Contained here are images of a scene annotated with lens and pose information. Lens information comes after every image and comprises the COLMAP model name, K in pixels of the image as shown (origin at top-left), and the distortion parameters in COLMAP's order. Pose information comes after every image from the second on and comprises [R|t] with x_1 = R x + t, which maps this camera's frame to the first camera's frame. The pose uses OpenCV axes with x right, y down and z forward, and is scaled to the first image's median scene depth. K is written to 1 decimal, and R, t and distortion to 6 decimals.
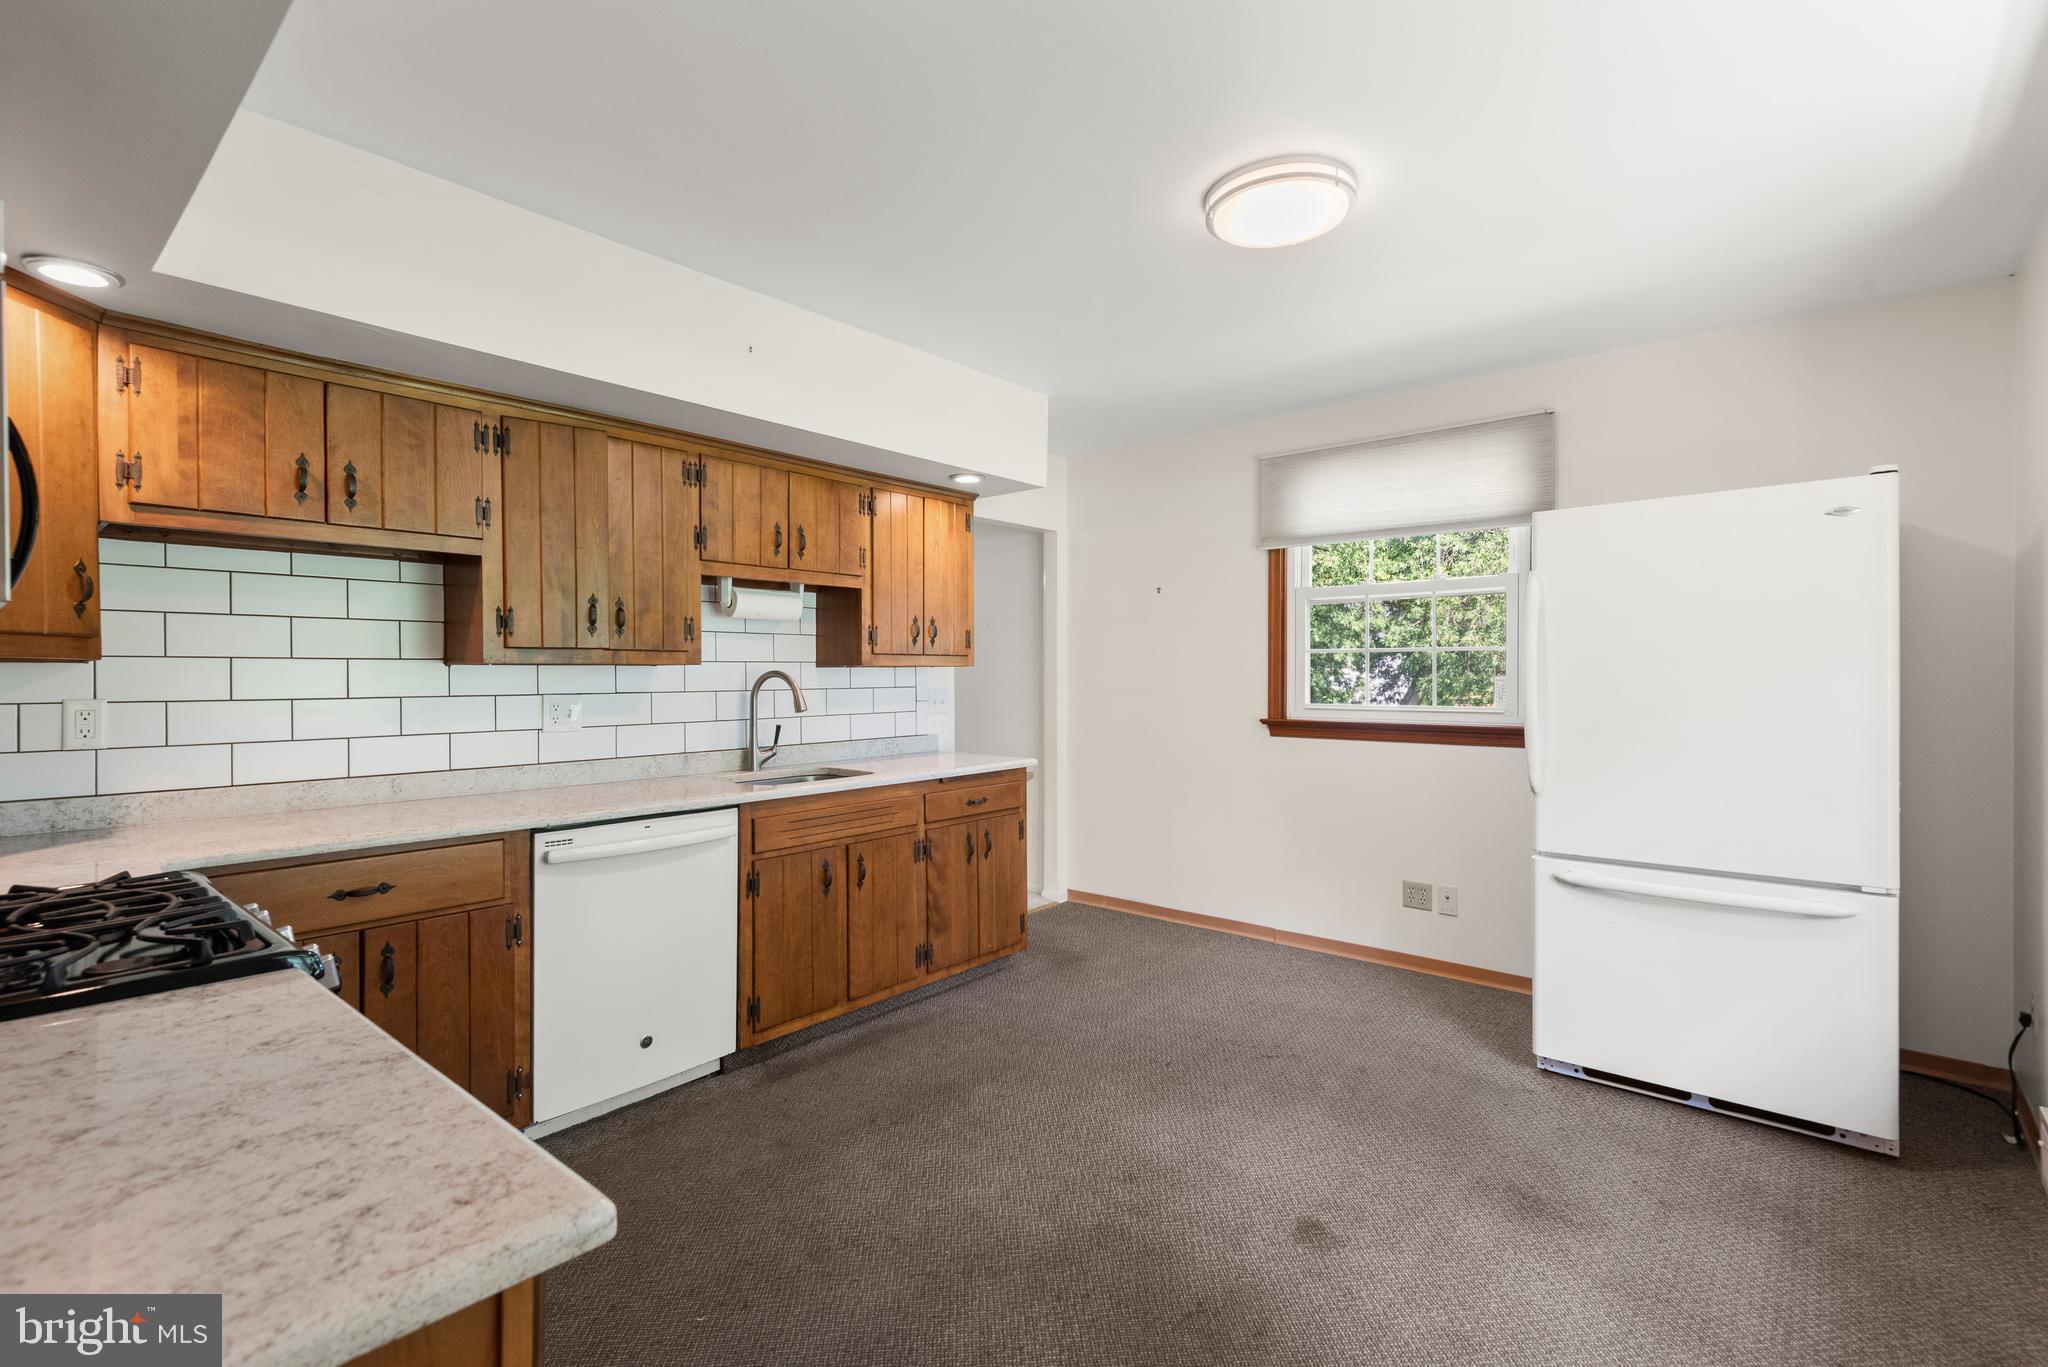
lens RADIAL K [[939.0, 0, 1021.1], [0, 939.0, 671.3], [0, 0, 1]] dist [0.021628, -0.007004]
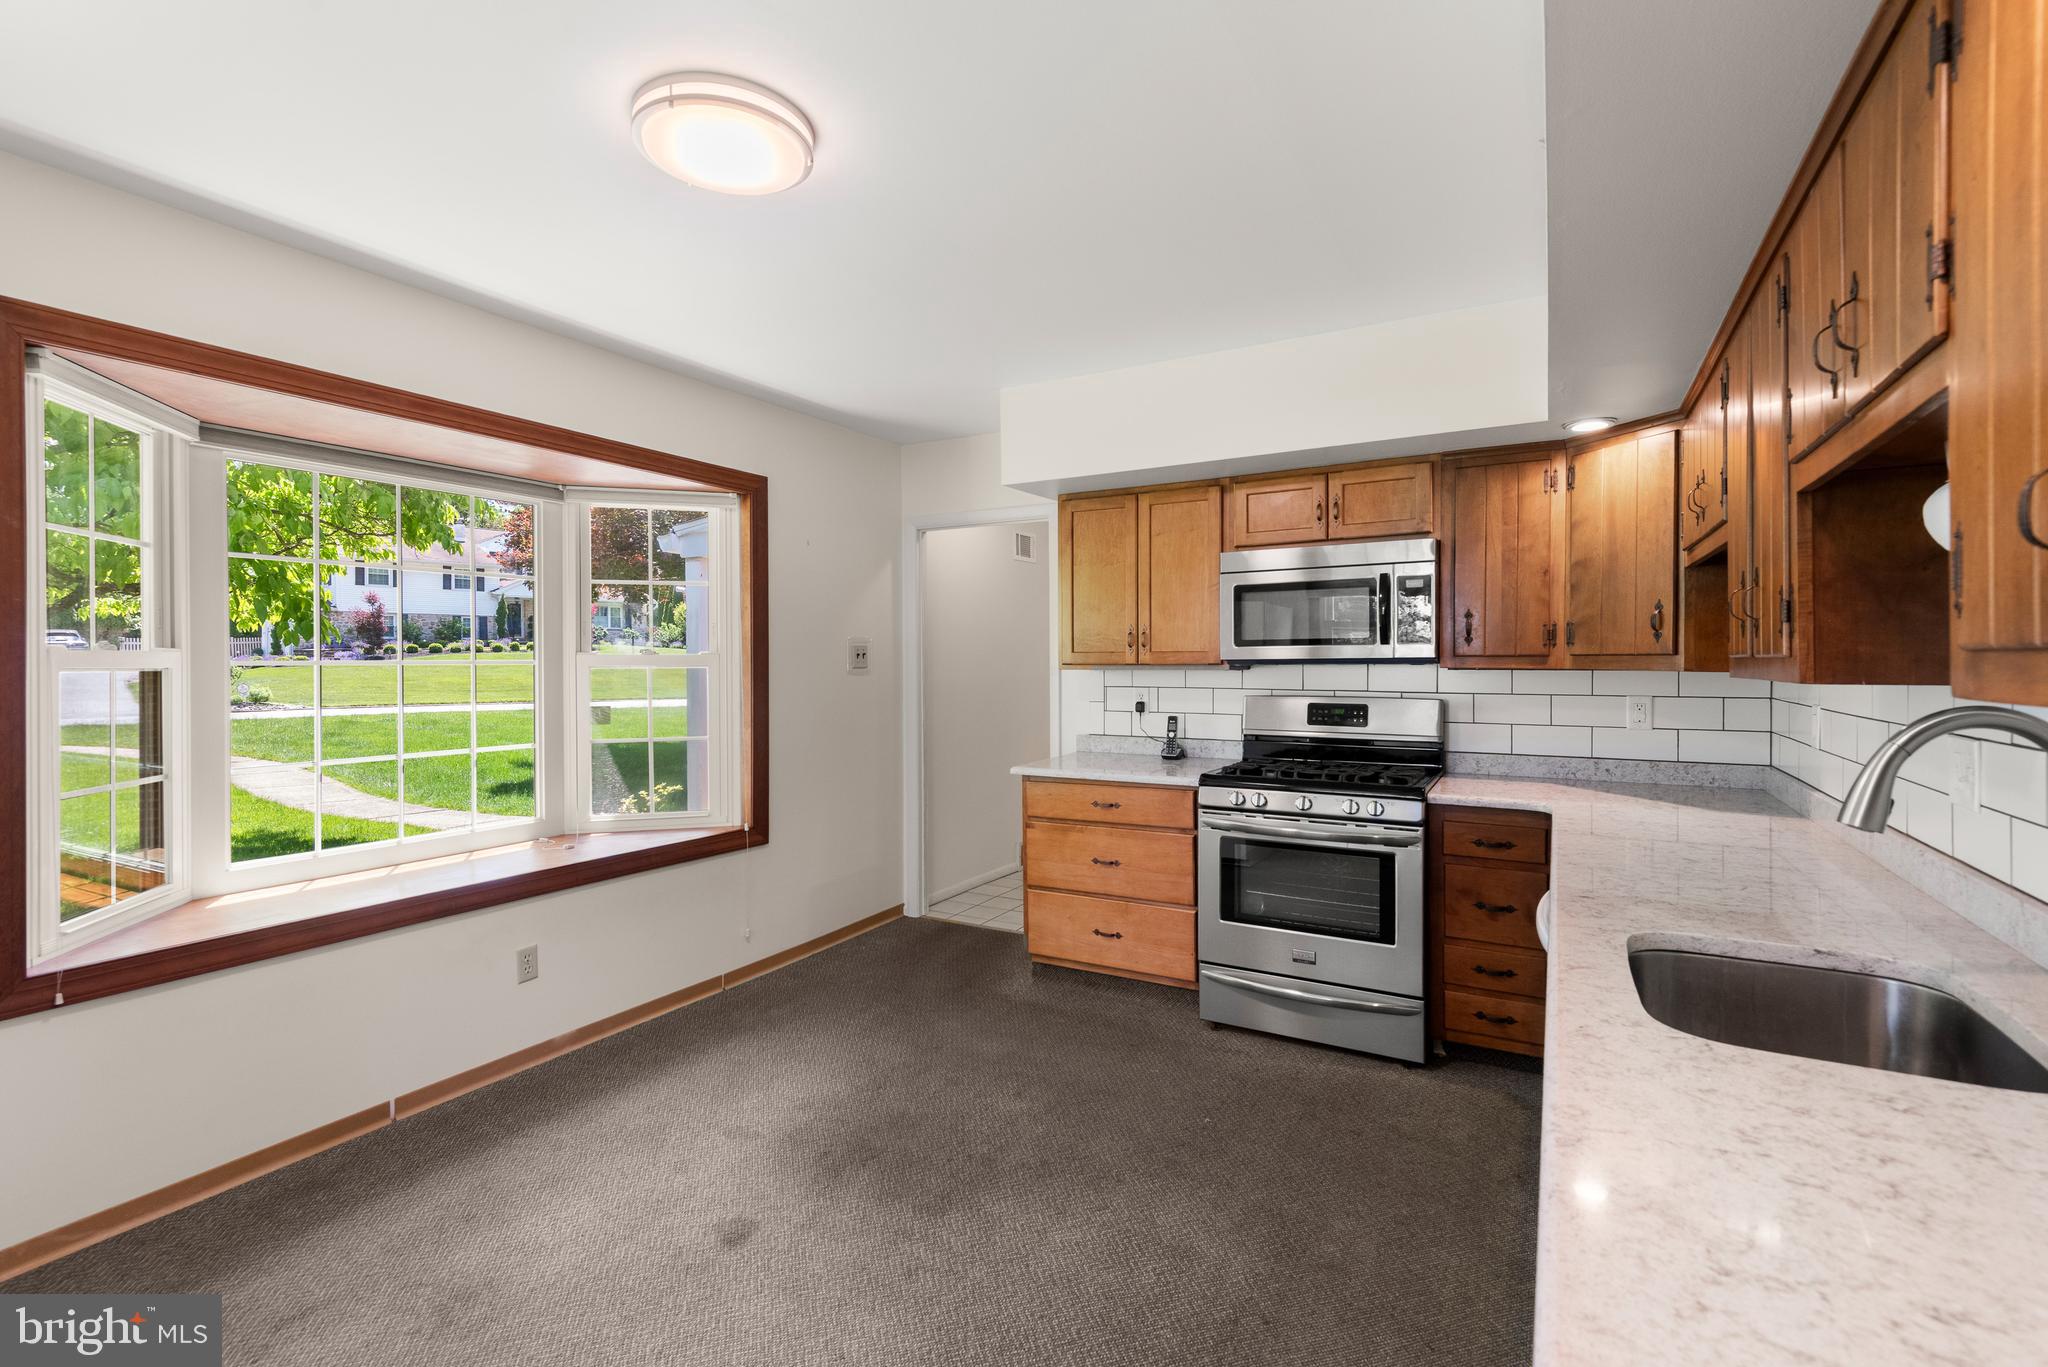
lens RADIAL K [[939.0, 0, 1010.3], [0, 939.0, 673.9], [0, 0, 1]] dist [0.021628, -0.007004]
pose [[-0.985520, -0.001584, -0.169555, 0.126626], [-0.004589, 0.999839, 0.017331, -0.017687], [0.169500, 0.017859, -0.985368, 1.376359]]
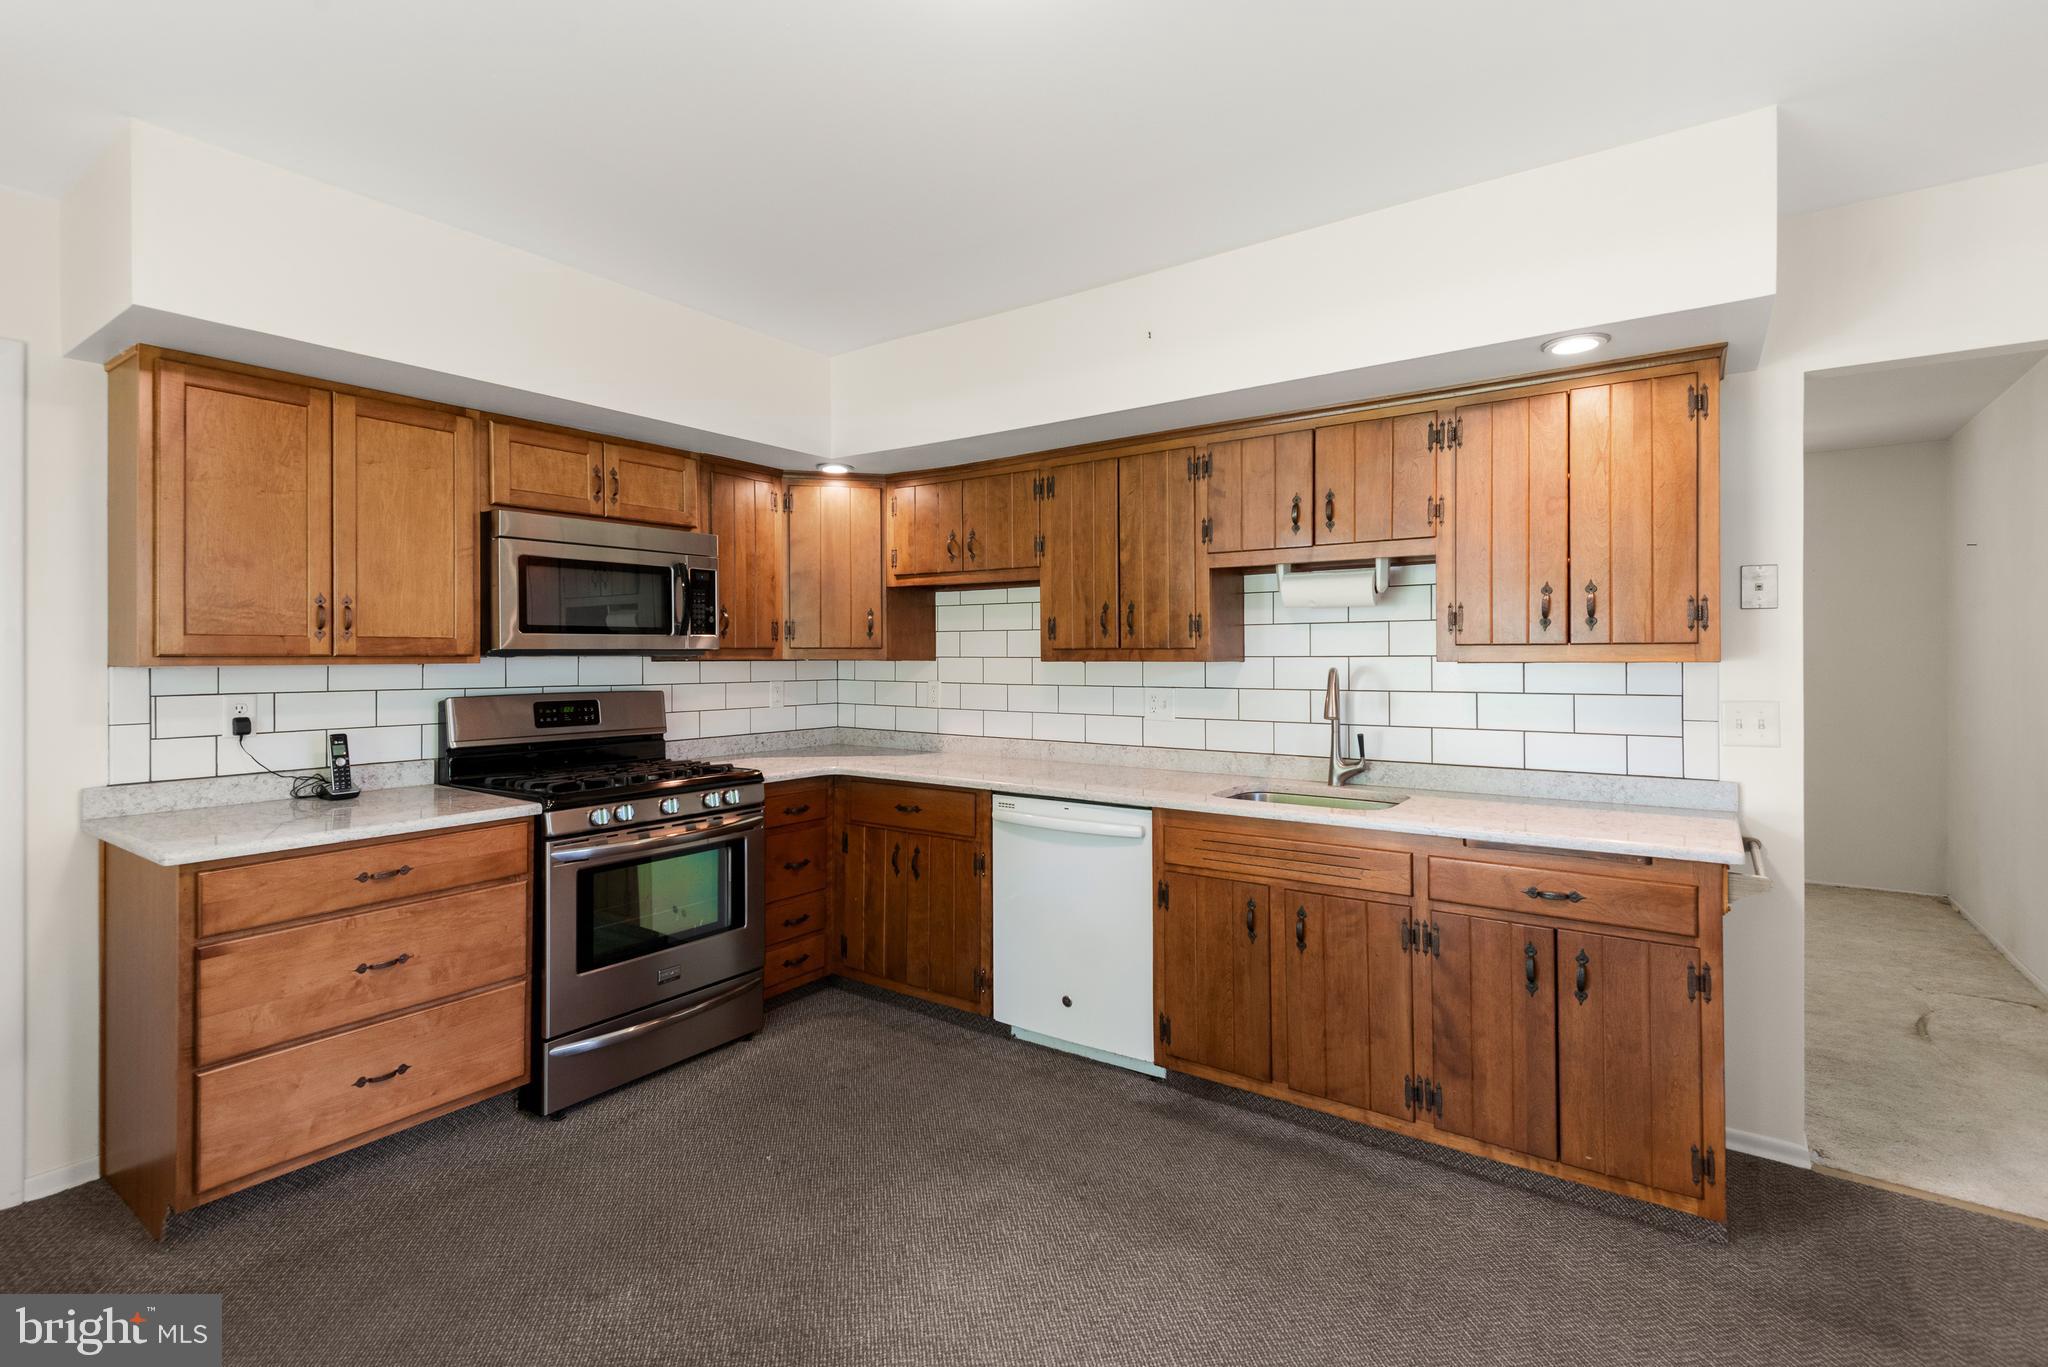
lens RADIAL K [[939.0, 0, 1055.2], [0, 939.0, 656.3], [0, 0, 1]] dist [0.021628, -0.007004]
pose [[0.094745, -0.005138, -0.995488, 0.594434], [-0.002149, 0.999983, -0.005365, -0.006700], [0.995499, 0.002648, 0.094733, 0.739252]]
